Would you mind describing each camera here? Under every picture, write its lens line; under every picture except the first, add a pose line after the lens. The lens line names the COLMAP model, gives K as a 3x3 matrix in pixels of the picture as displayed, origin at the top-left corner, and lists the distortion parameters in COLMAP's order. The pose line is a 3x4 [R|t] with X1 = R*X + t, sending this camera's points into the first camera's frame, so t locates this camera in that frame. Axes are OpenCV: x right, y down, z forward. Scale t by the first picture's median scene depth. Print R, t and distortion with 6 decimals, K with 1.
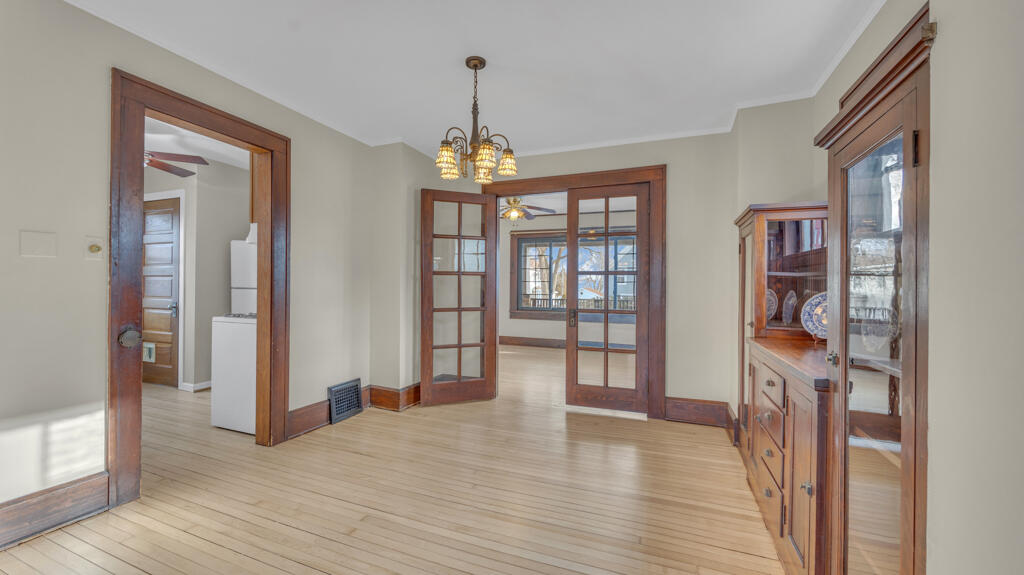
lens RADIAL K [[398.3, 0, 512.0], [0, 398.3, 287.5], [0, 0, 1]] dist [-0.002022, -0.000208]
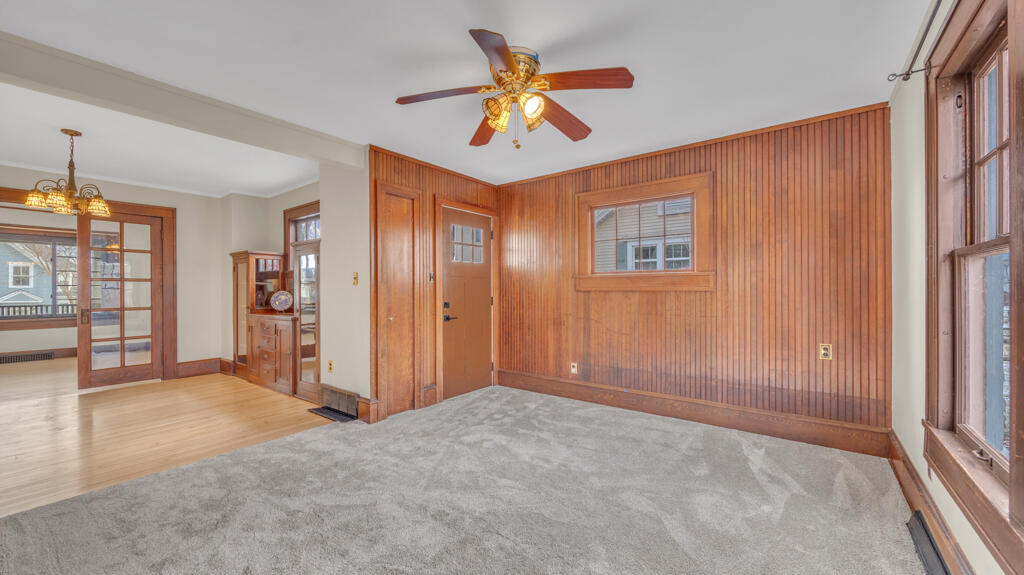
lens RADIAL K [[398.3, 0, 512.0], [0, 398.3, 287.5], [0, 0, 1]] dist [-0.002022, -0.000208]
pose [[0.251674, -0.004723, 0.967800, -0.735928], [0.006579, 0.999973, 0.003169, -0.006732], [-0.967790, 0.005570, 0.251699, -0.594385]]
